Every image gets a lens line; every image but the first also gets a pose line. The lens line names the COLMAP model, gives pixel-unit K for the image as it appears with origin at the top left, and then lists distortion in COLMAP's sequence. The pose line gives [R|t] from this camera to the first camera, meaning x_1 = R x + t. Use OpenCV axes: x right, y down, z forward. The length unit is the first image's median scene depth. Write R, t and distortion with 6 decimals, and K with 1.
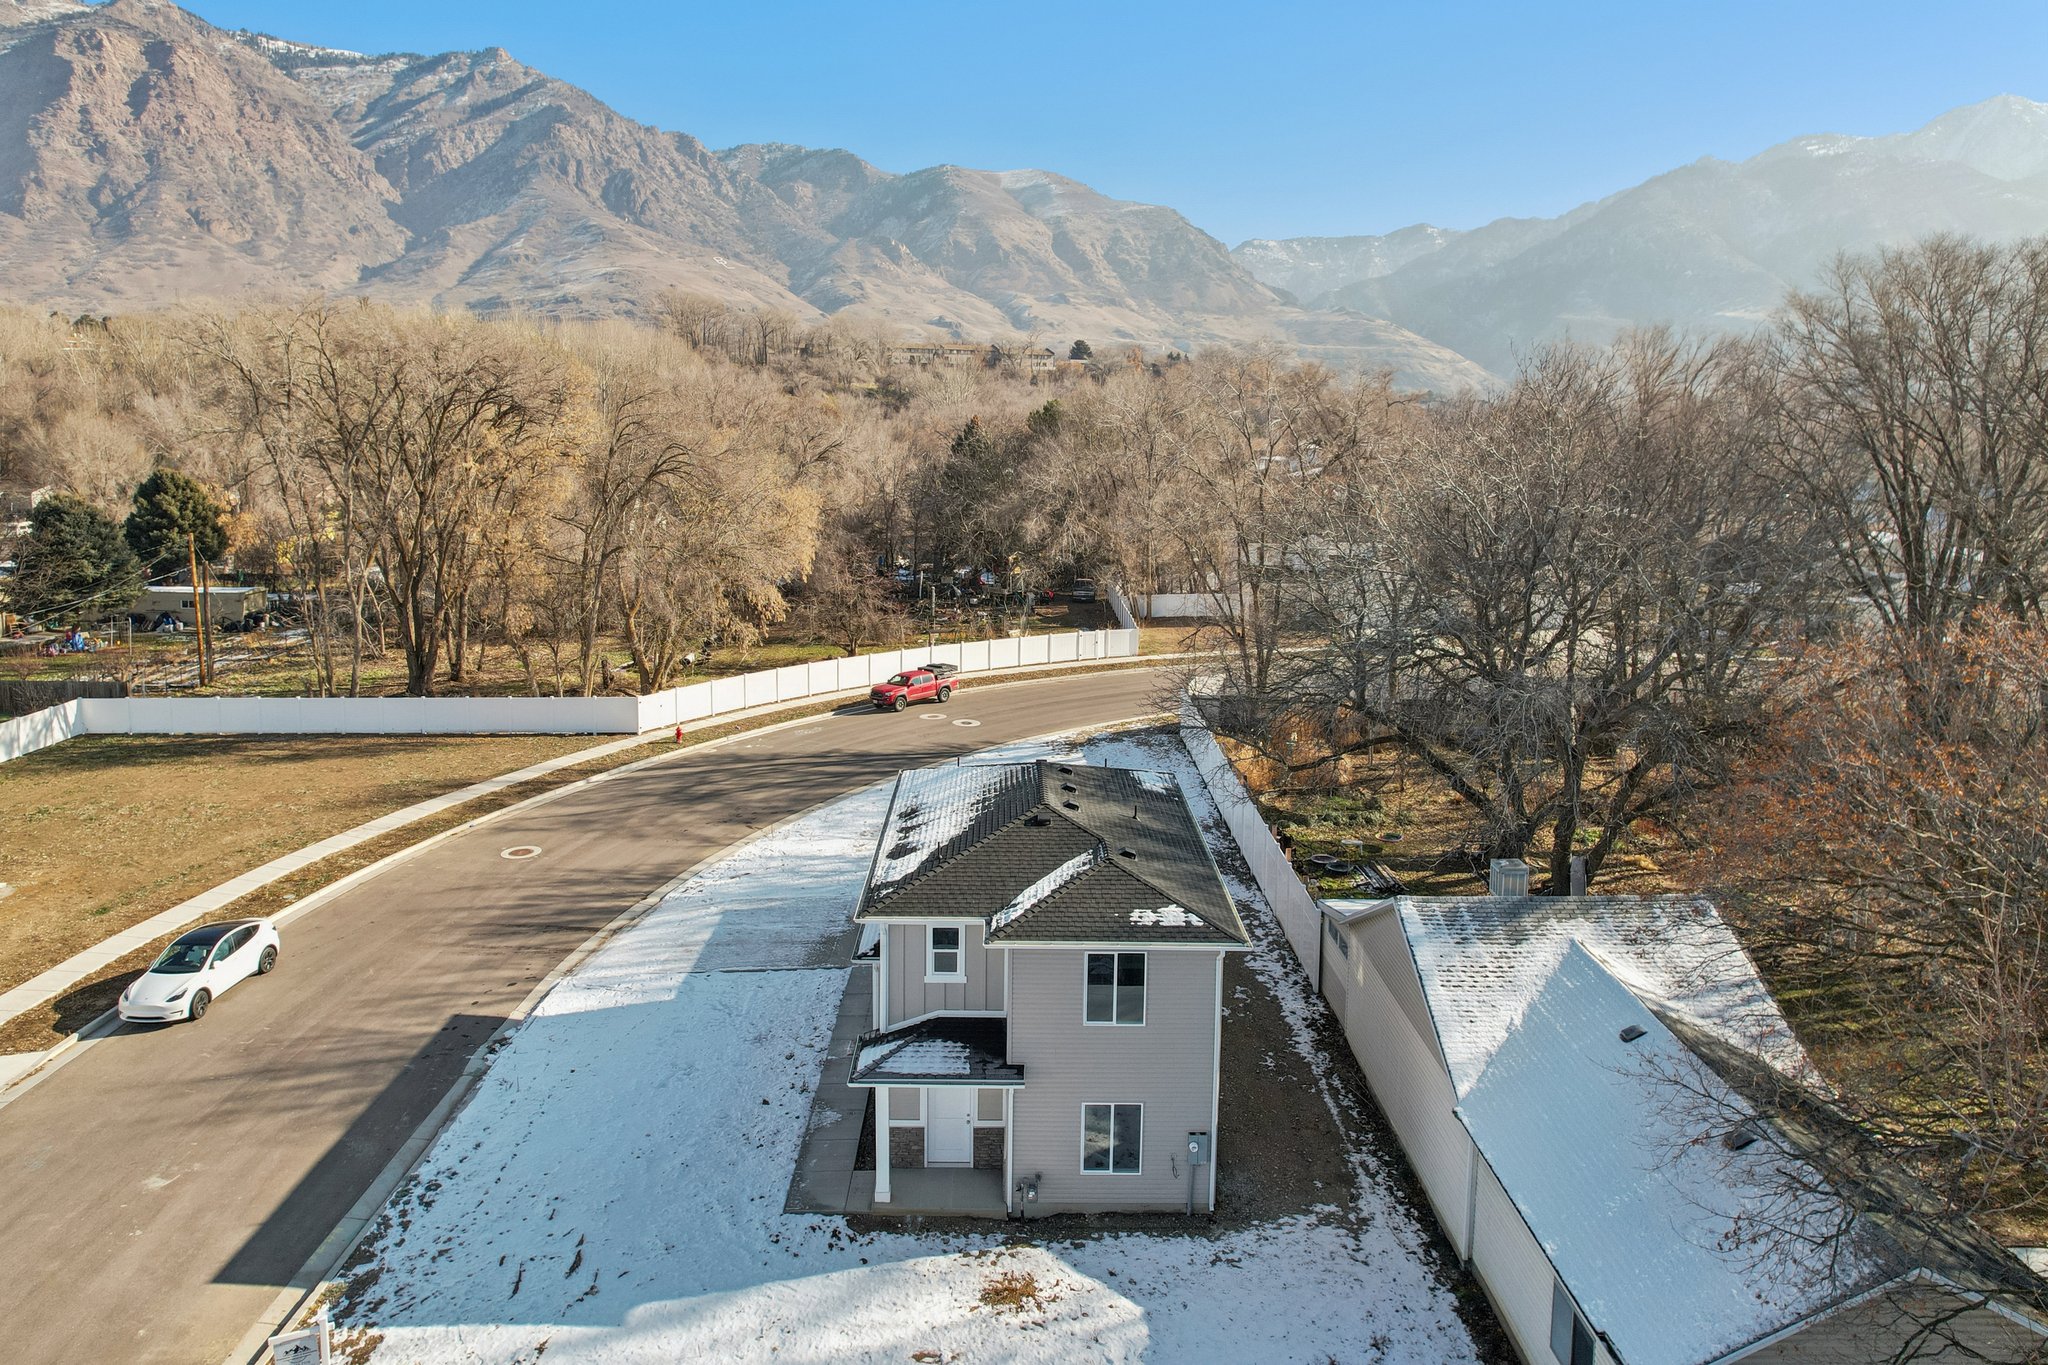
lens RADIAL K [[1363.2, 0, 1020.9], [0, 1363.2, 526.4], [0, 0, 1]] dist [-0.059662, 0.039891]
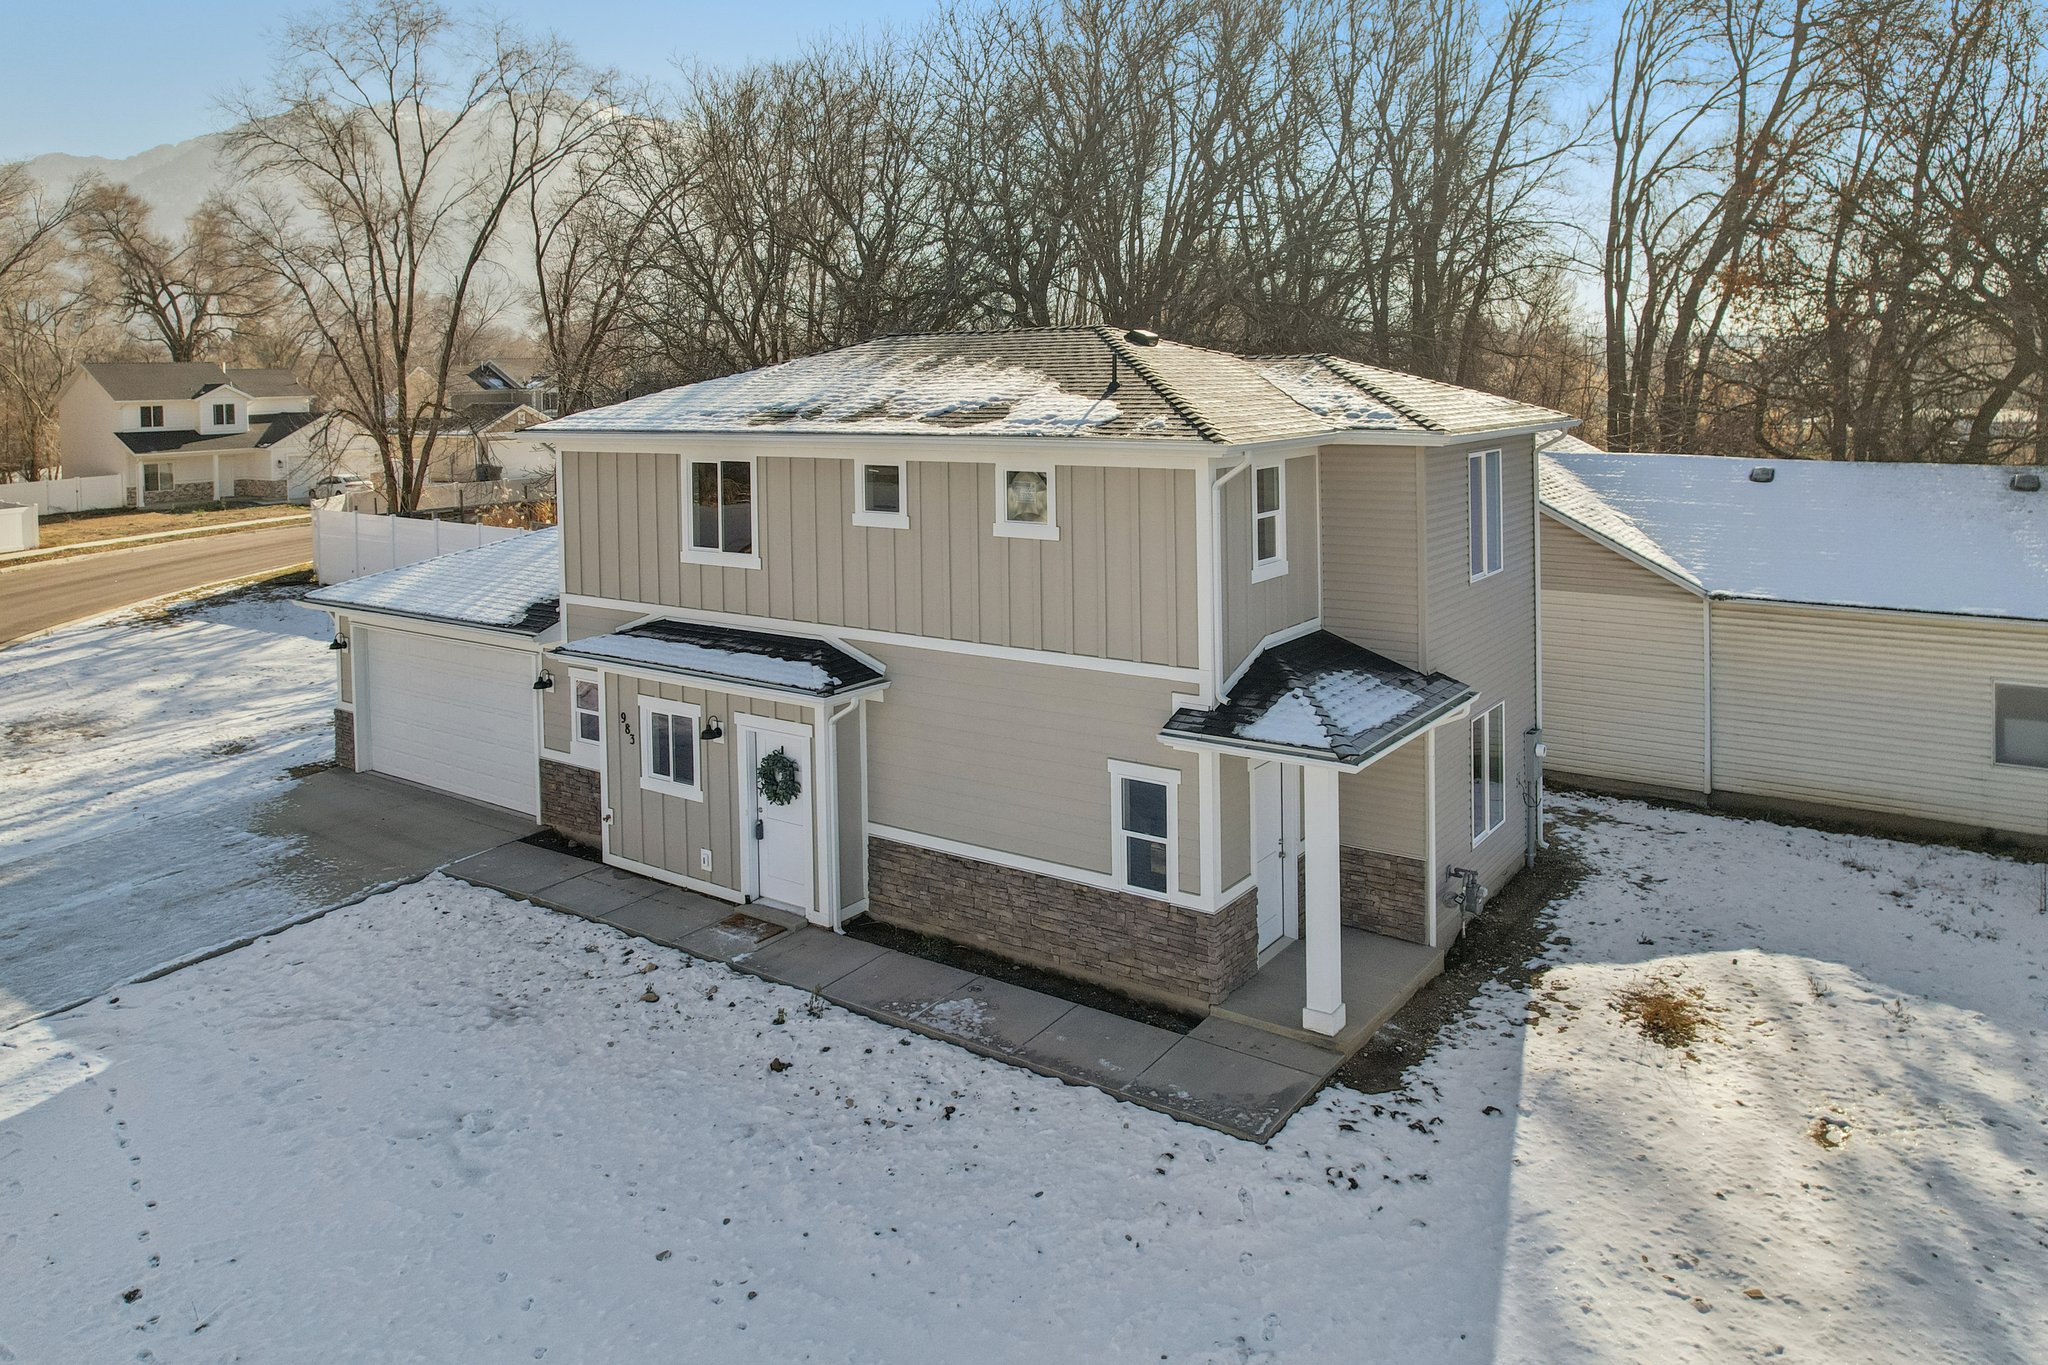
lens RADIAL K [[1424.4, 0, 1028.9], [0, 1424.4, 377.5], [0, 0, 1]] dist [-0.028592, -0.001481]
pose [[0.585492, -0.022925, 0.810354, -0.454366], [0.092409, 0.994972, -0.038619, 0.226382], [-0.805394, 0.097494, 0.584667, 0.621139]]
